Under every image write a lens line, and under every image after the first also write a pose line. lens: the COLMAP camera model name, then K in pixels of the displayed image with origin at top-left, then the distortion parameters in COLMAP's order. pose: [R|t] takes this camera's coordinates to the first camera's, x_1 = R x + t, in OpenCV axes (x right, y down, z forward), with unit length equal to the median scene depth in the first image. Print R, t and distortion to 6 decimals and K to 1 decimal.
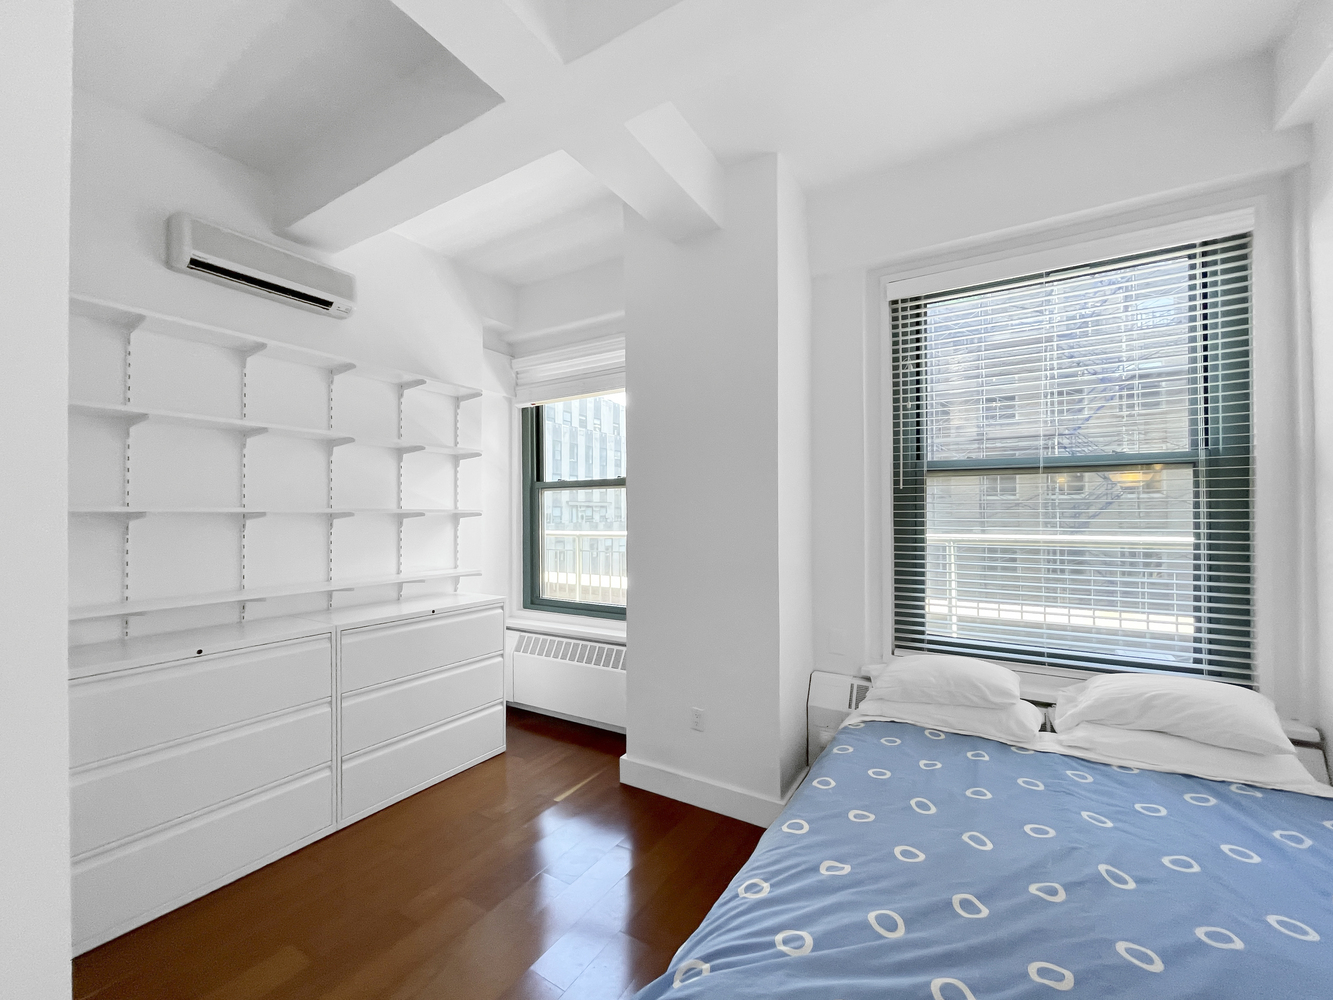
lens RADIAL K [[544.2, 0, 670.9], [0, 544.2, 507.6], [0, 0, 1]] dist [0.002693, 0.001195]
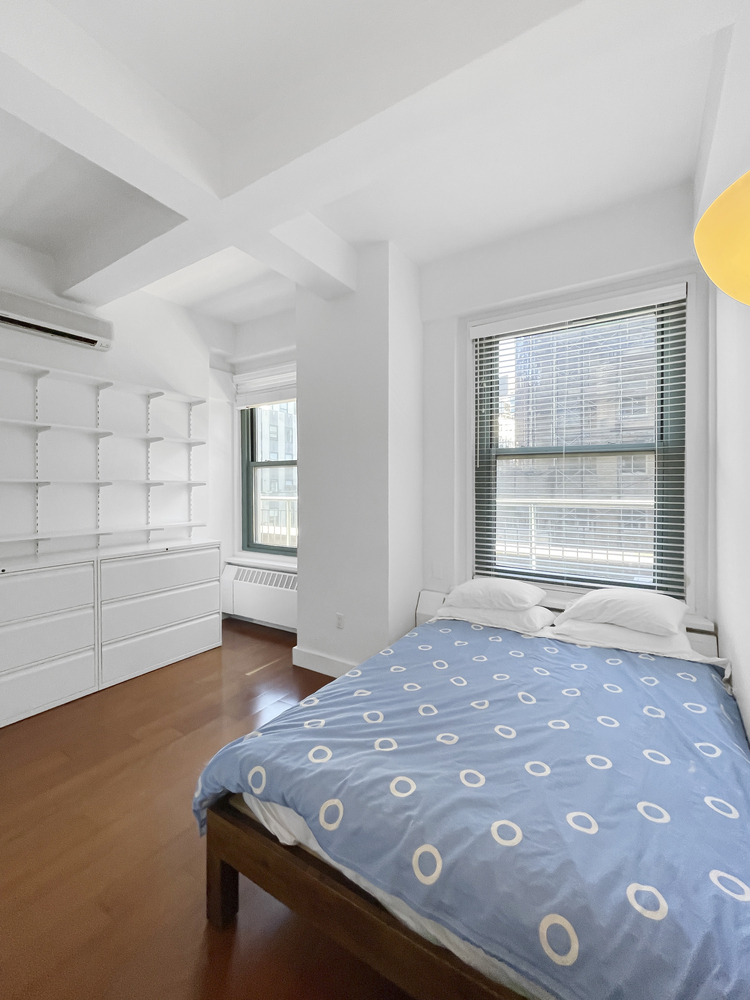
lens RADIAL K [[408.3, 0, 375.3], [0, 408.3, 487.2], [0, 0, 1]] dist [0.002693, 0.001195]
pose [[0.999904, 0.002604, -0.013573, 0.171471], [-0.002376, 0.999857, 0.016771, 0.001575], [0.013615, -0.016737, 0.999767, -0.122271]]
